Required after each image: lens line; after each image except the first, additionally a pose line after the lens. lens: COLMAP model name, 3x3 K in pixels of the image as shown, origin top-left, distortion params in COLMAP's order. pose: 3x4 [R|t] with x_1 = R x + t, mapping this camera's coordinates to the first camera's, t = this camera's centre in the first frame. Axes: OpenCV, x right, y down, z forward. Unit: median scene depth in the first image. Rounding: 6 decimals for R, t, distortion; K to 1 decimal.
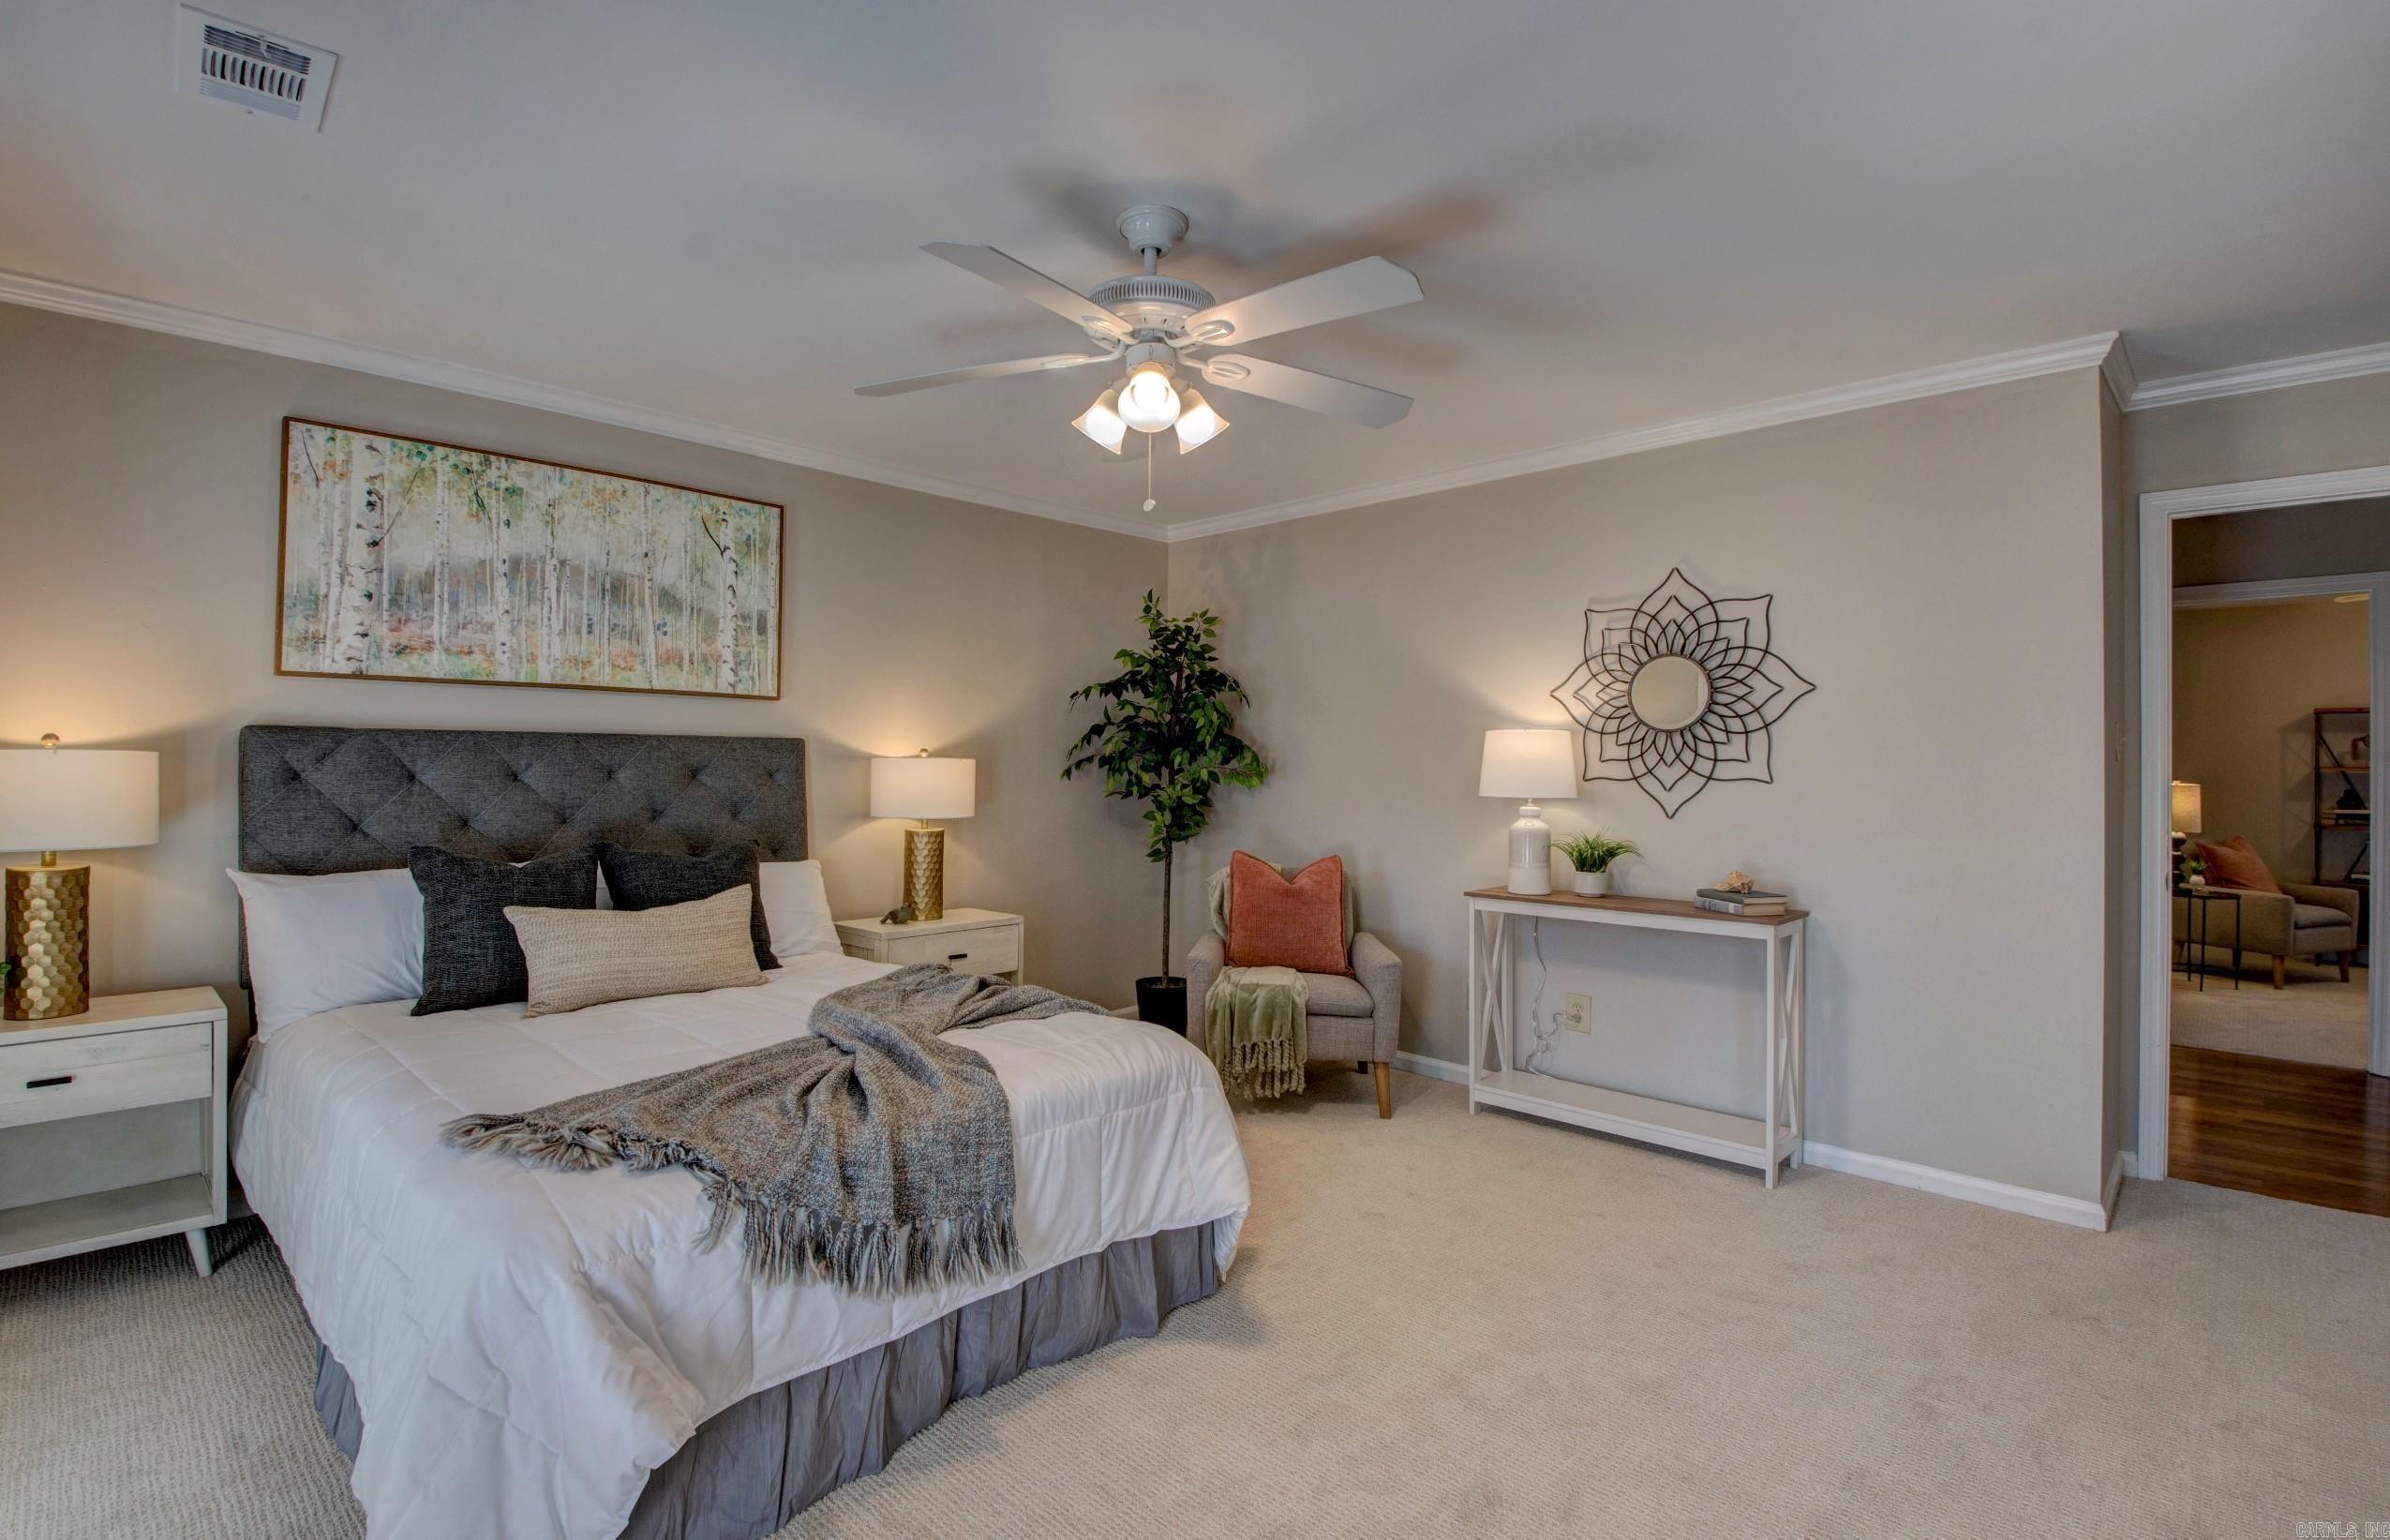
lens RADIAL K [[1121.0, 0, 1182.5], [0, 1121.0, 756.4], [0, 0, 1]] dist [0.006109, -0.018759]
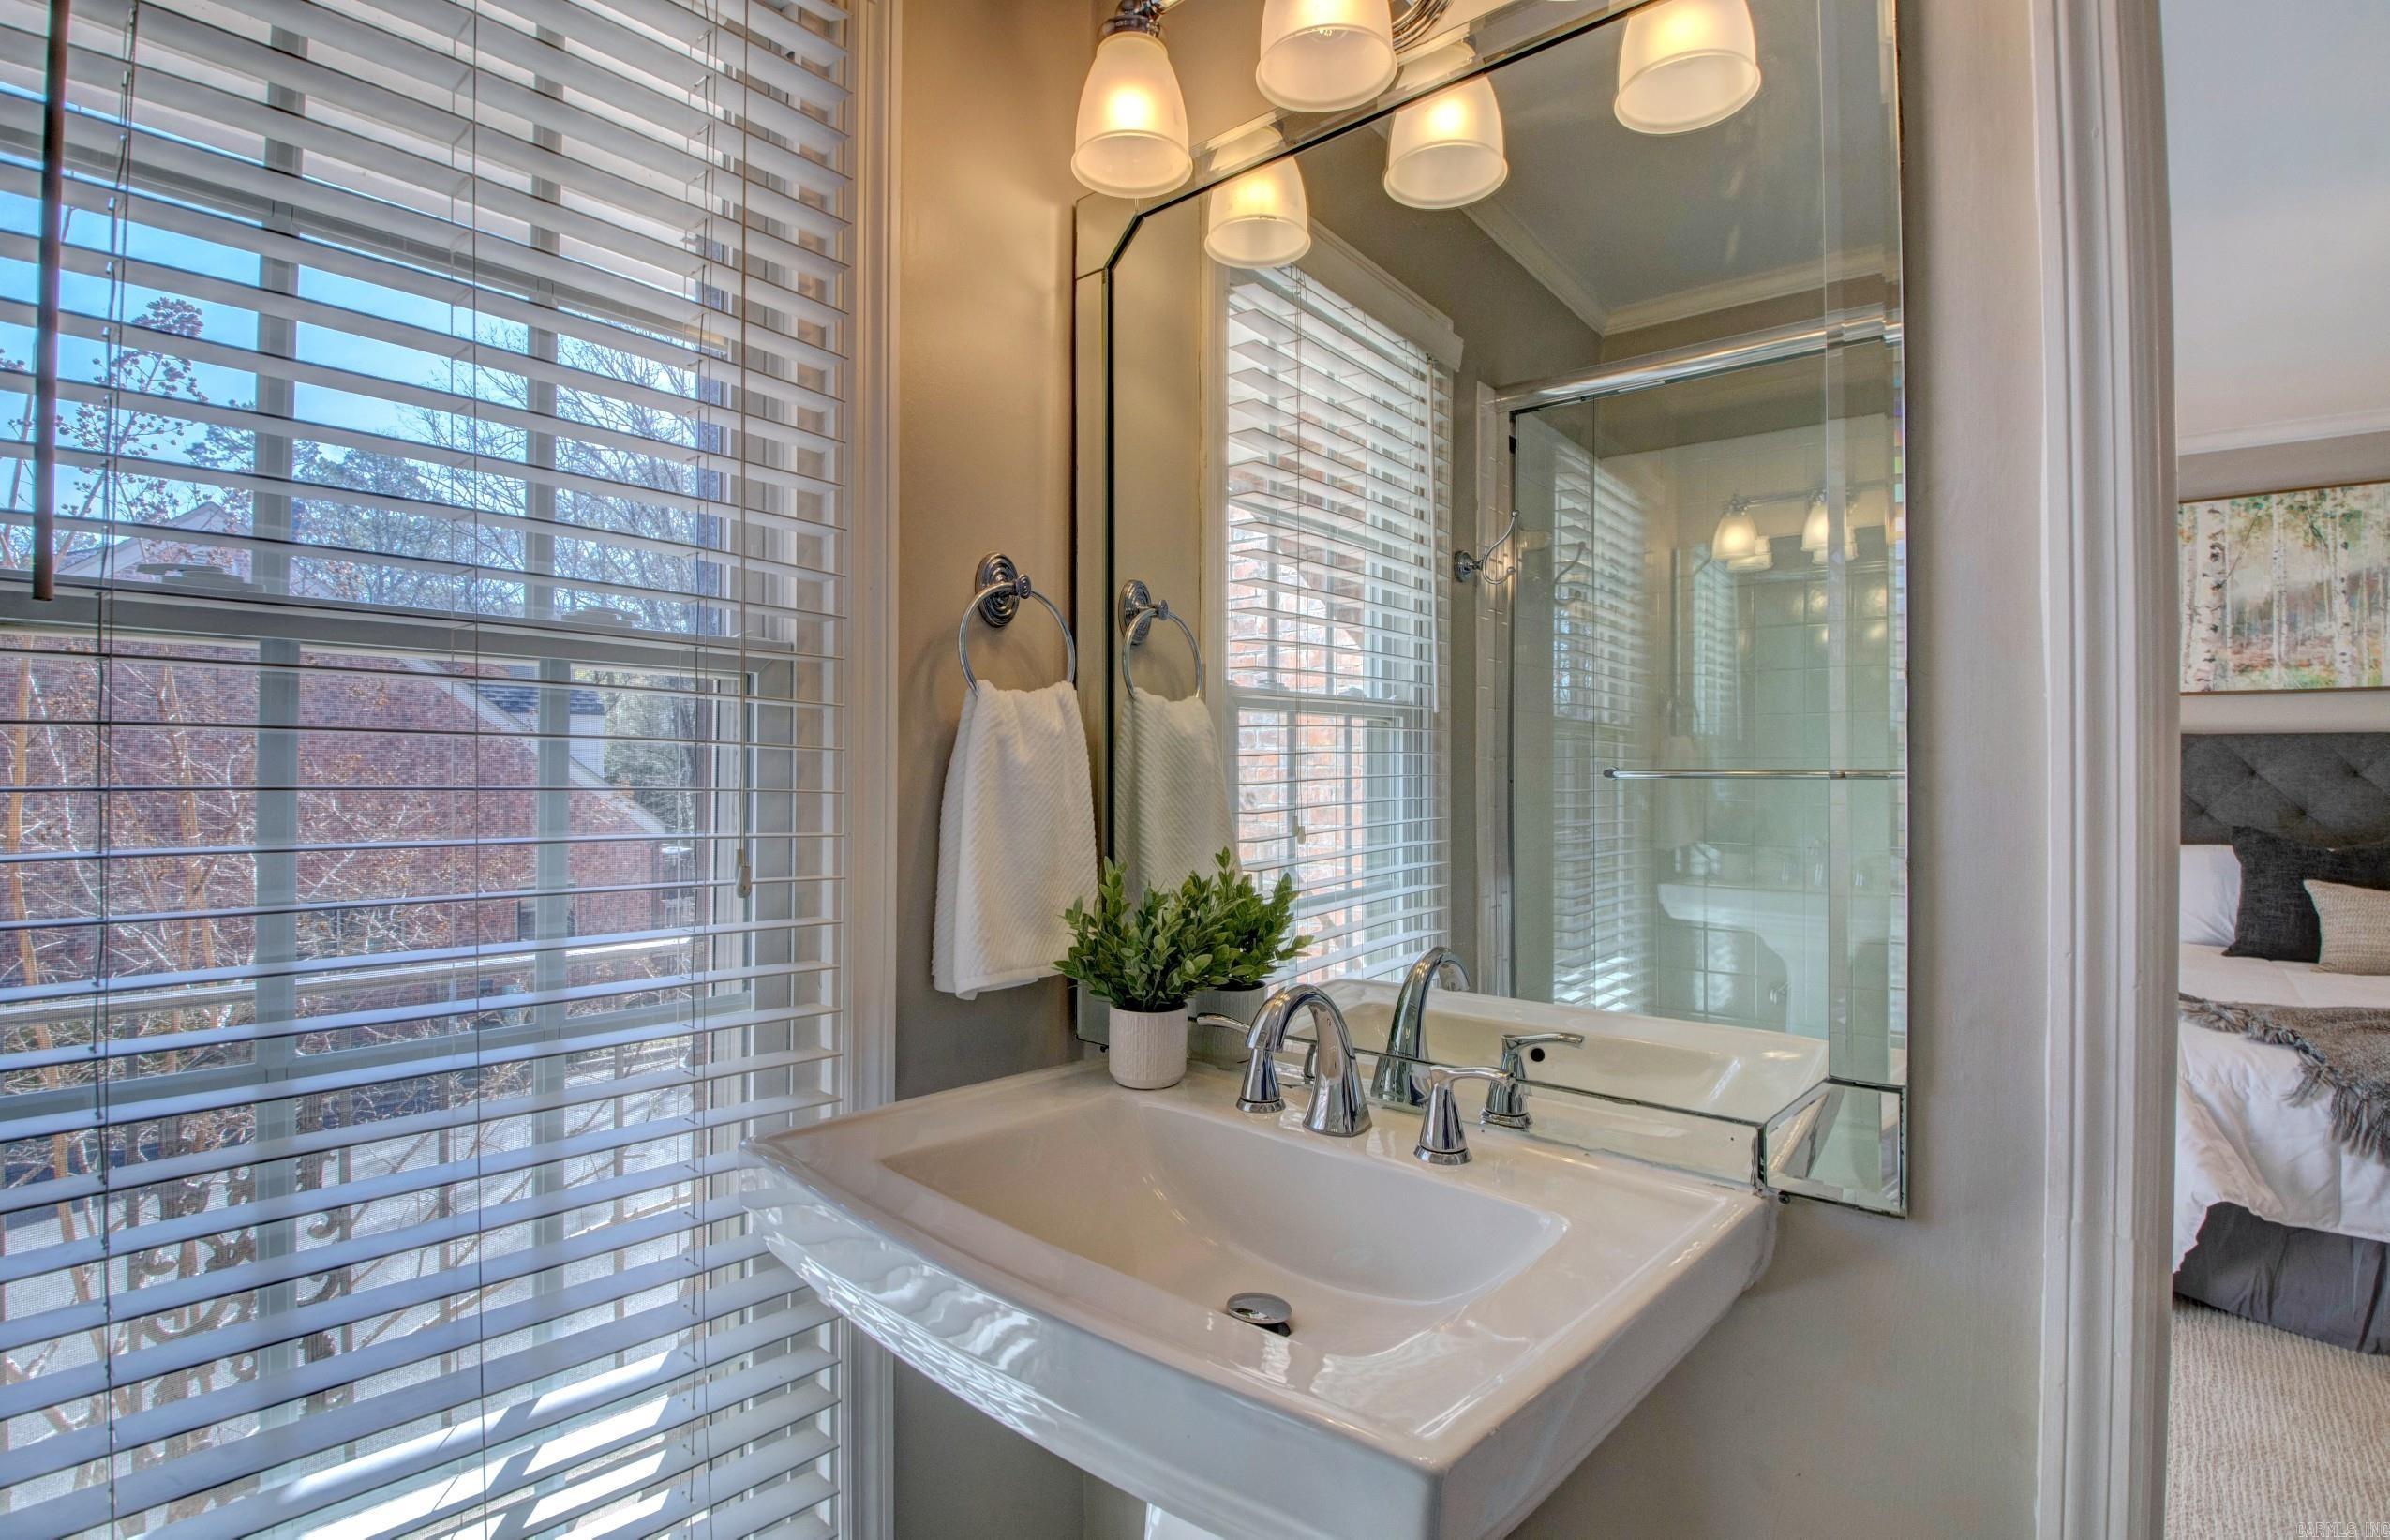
lens RADIAL K [[1121.0, 0, 1182.5], [0, 1121.0, 756.4], [0, 0, 1]] dist [0.006109, -0.018759]
pose [[0.054348, -0.015073, -0.998408, 0.429193], [-0.000241, 0.999886, -0.015109, 0.018481], [0.998522, 0.001062, 0.054338, -0.214716]]
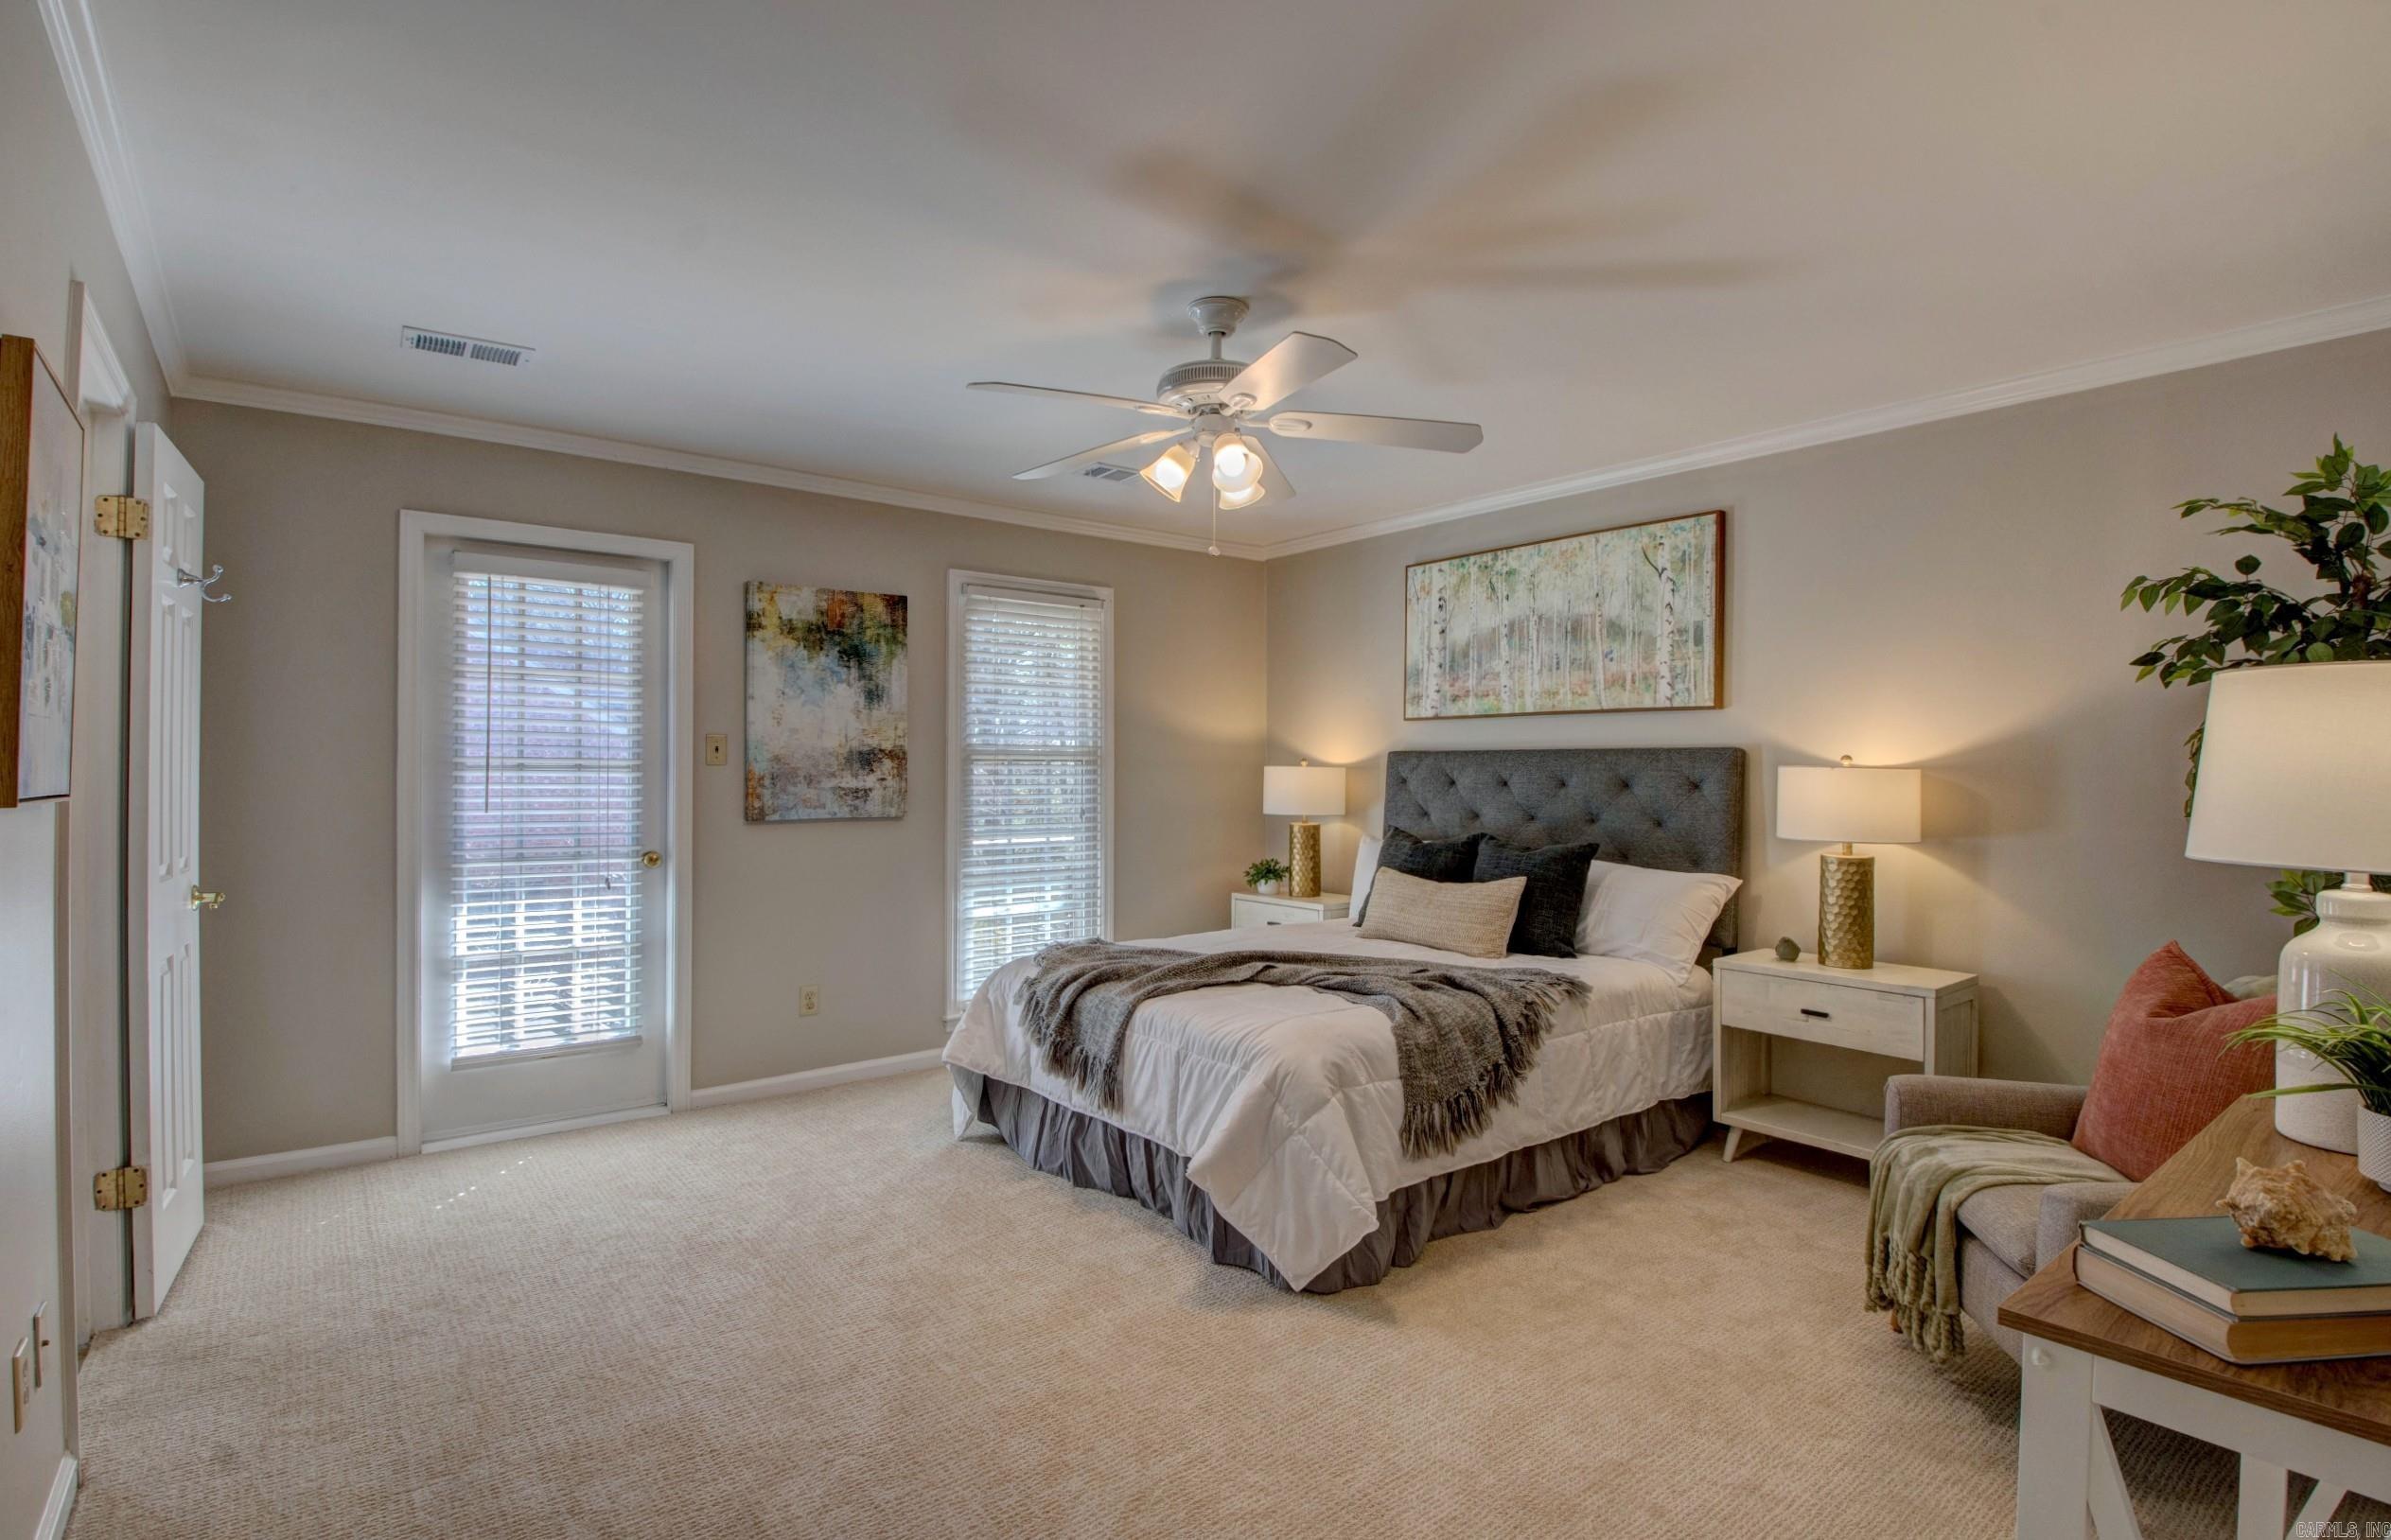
lens RADIAL K [[1121.3, 0, 1183.0], [0, 1121.3, 756.4], [0, 0, 1]] dist [0.006109, -0.018759]
pose [[-0.150036, -0.018206, -0.988513, 0.813033], [0.001413, 0.999825, -0.018629, 0.010303], [0.988680, -0.004192, -0.149984, 0.826020]]
